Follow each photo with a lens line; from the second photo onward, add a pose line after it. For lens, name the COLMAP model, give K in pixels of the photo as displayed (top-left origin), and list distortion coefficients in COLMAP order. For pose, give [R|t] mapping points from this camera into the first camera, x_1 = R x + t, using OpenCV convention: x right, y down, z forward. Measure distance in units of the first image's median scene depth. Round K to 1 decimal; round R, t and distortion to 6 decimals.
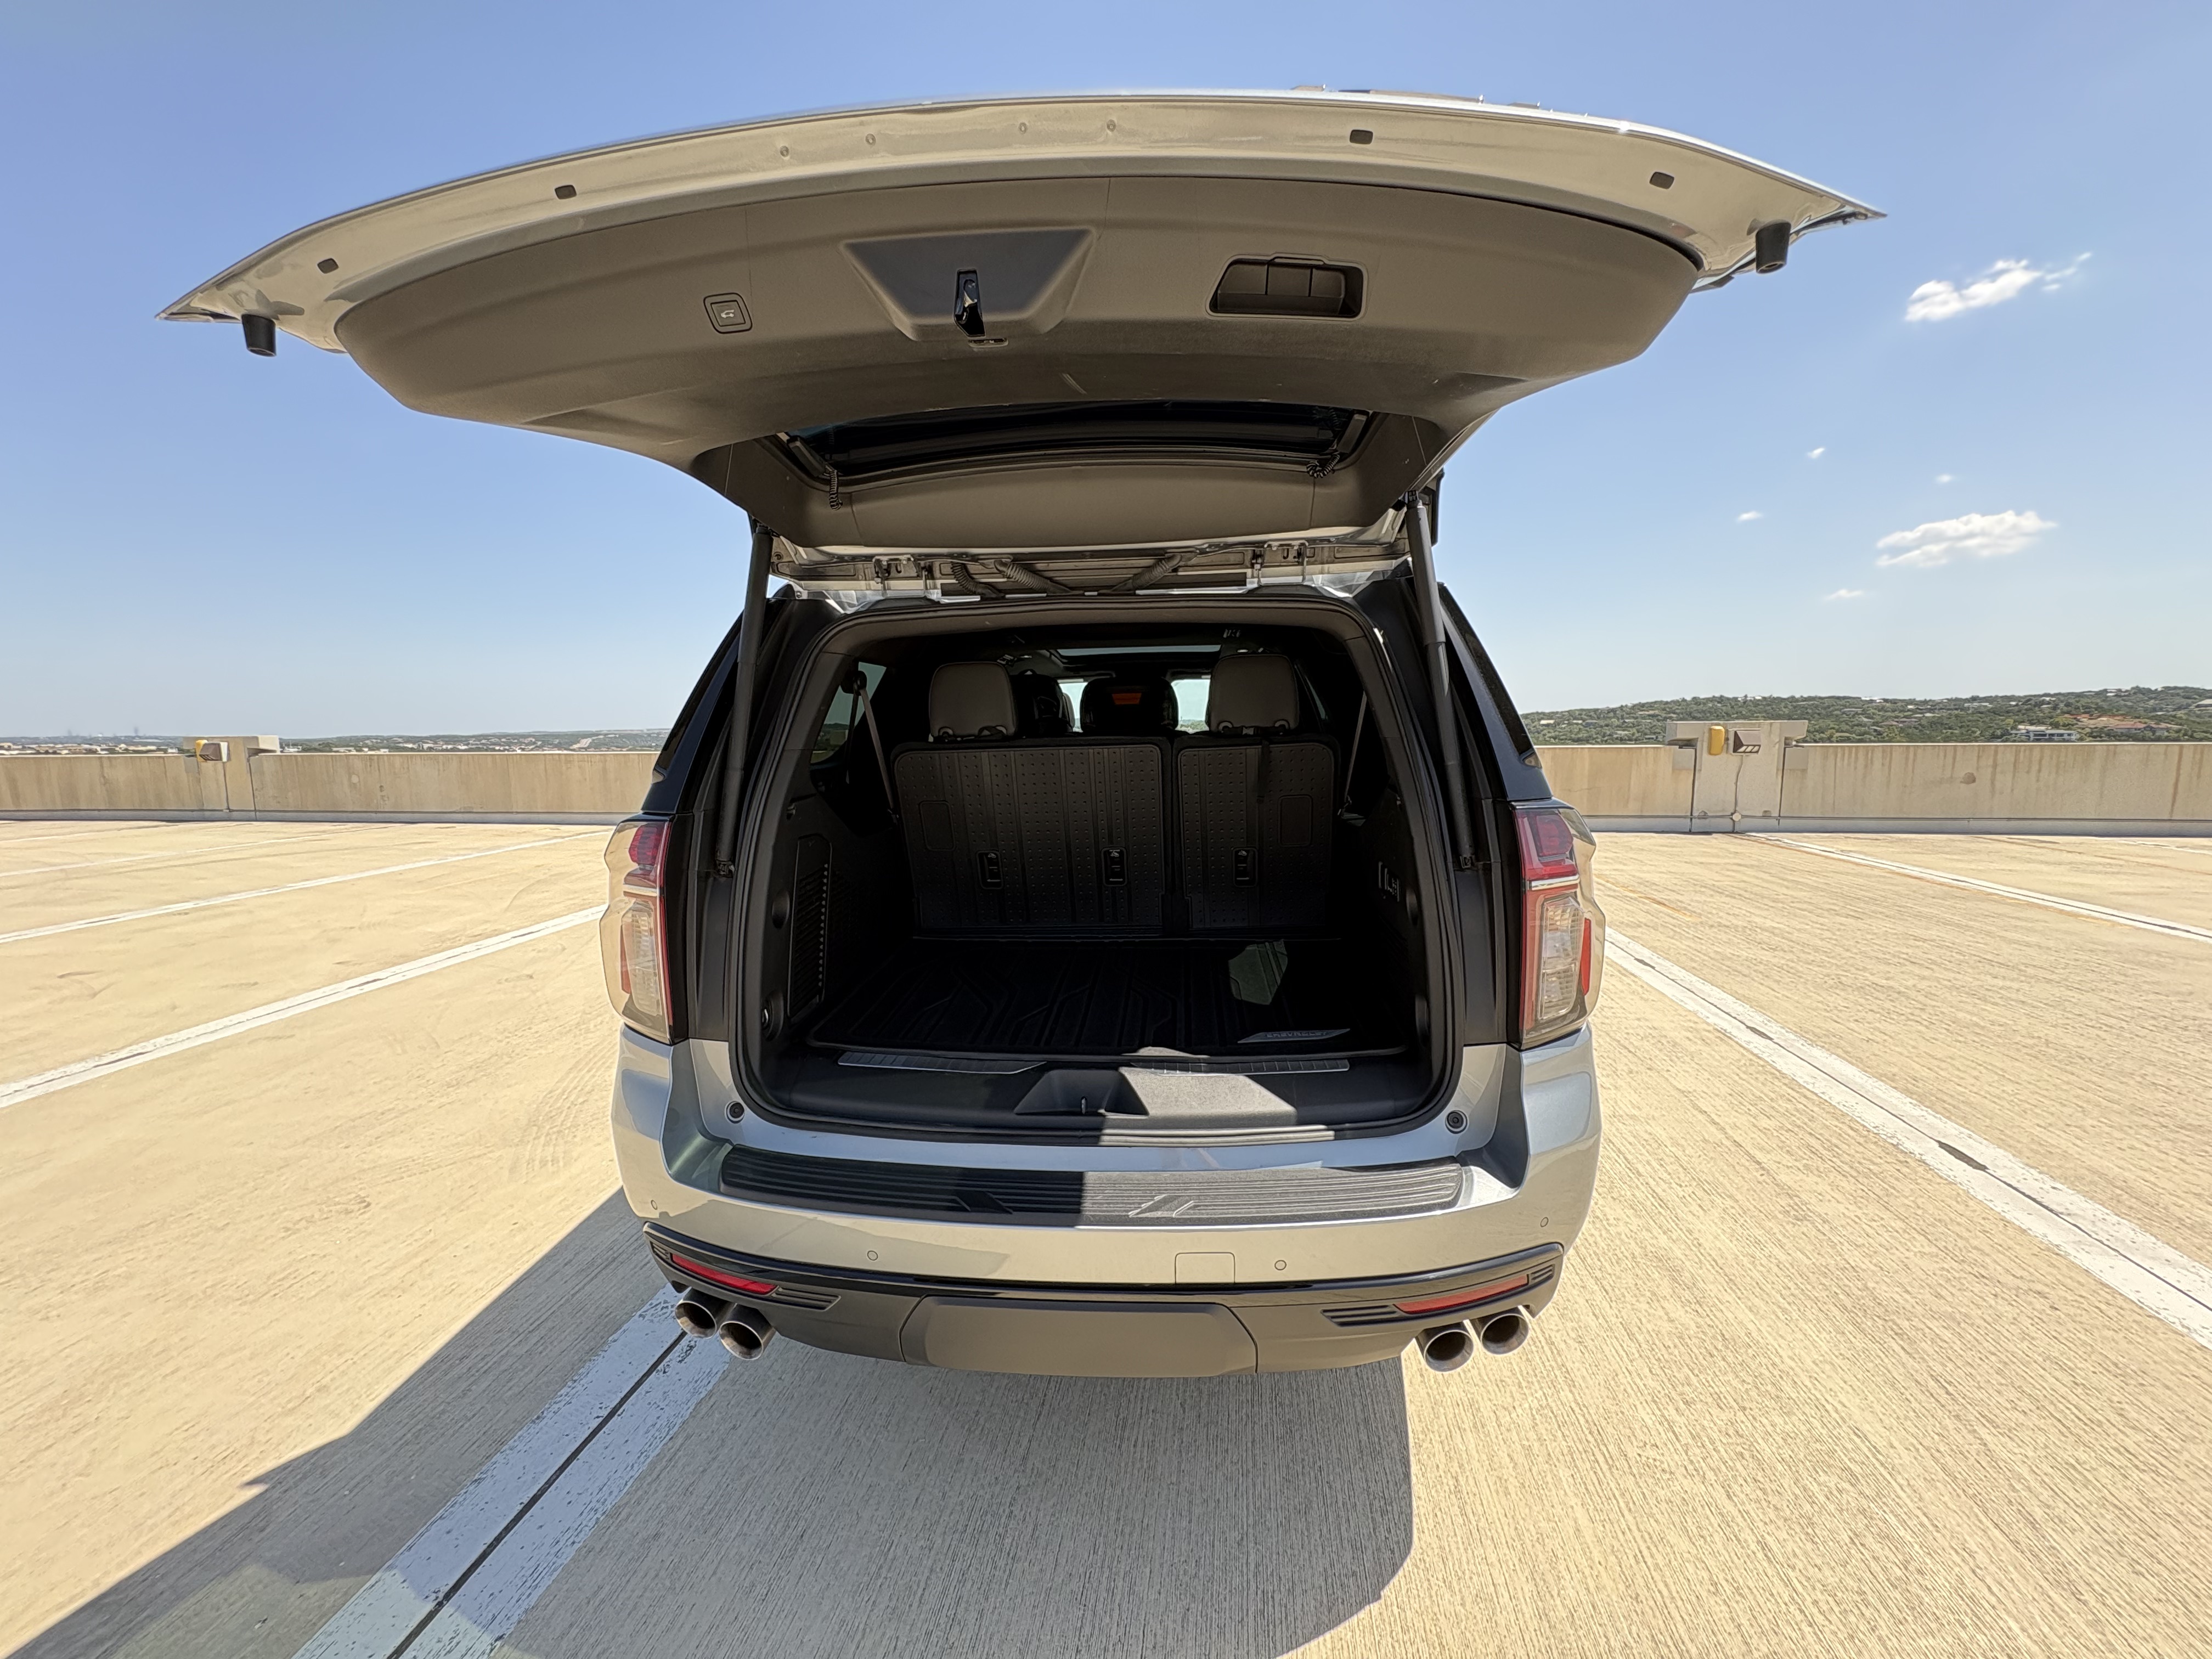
lens RADIAL K [[887.0, 0, 1108.6], [0, 887.0, 824.1], [0, 0, 1]] dist [-0.002601, -0.000301]
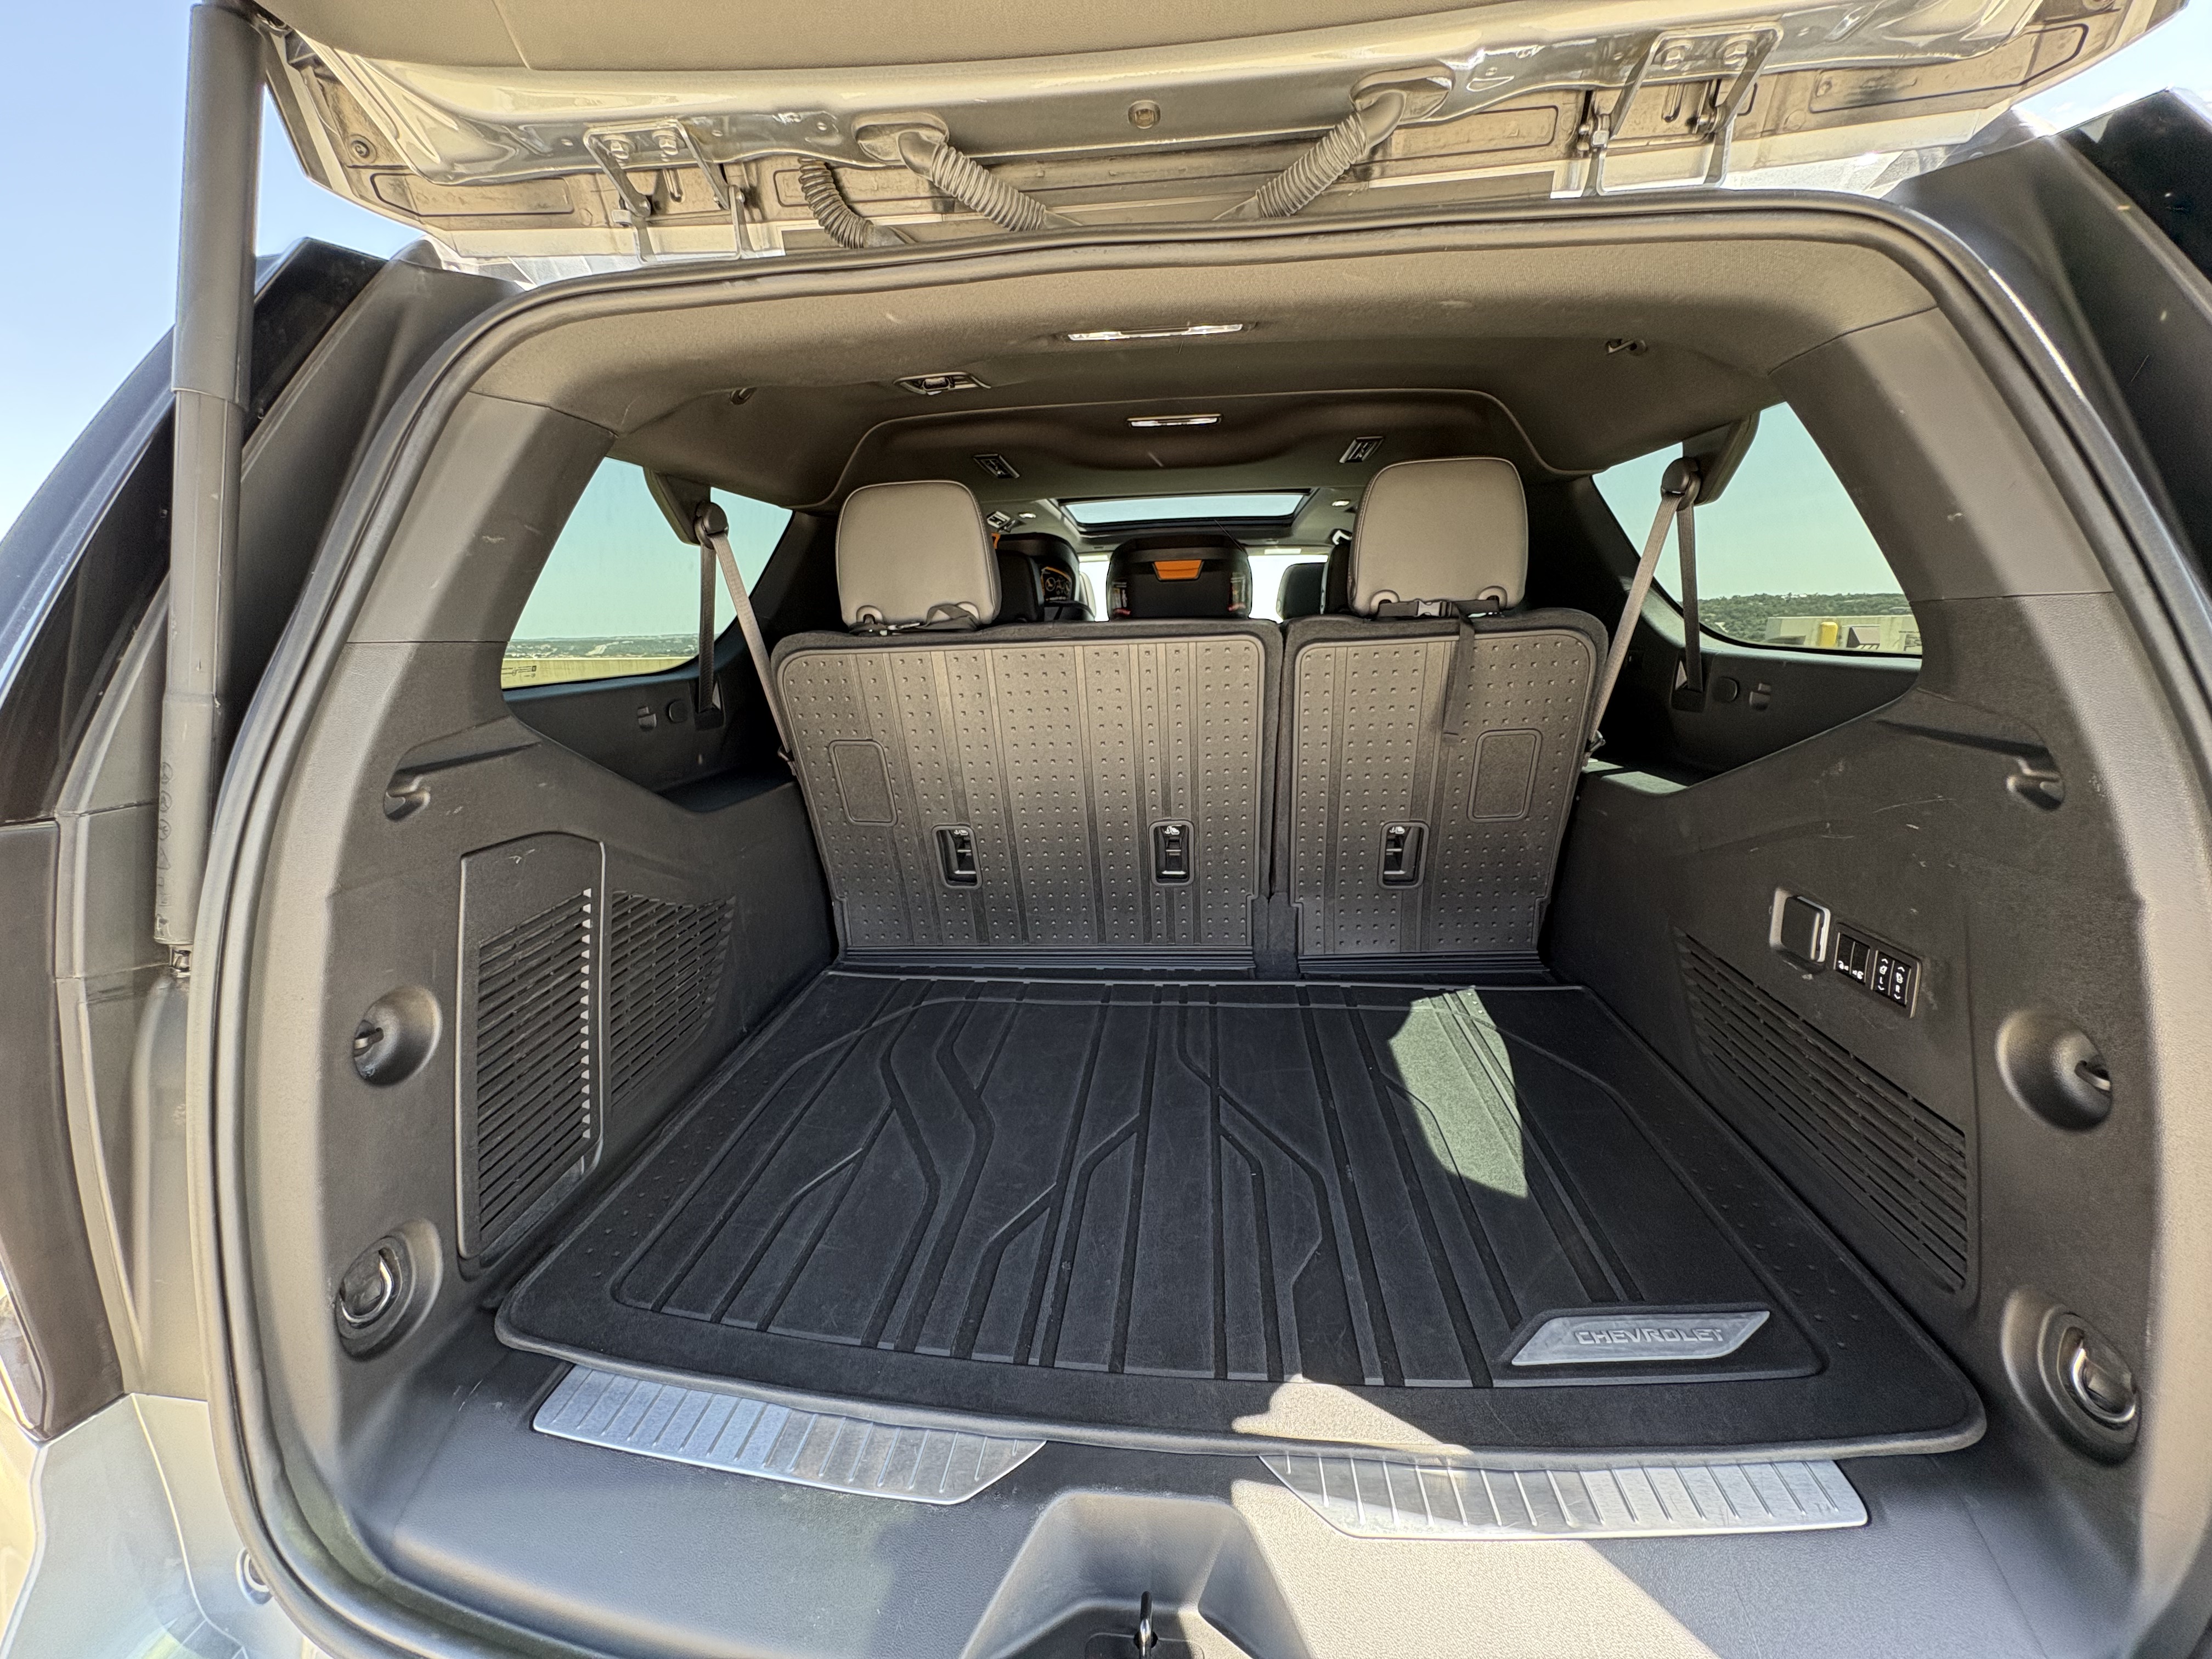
lens RADIAL K [[887.0, 0, 1112.0], [0, 887.0, 829.3], [0, 0, 1]] dist [-0.002601, -0.000301]
pose [[0.999870, -0.001494, -0.016056, -0.023786], [0.003272, 0.993781, 0.111300, -0.032699], [0.015789, -0.111338, 0.993657, 0.444303]]
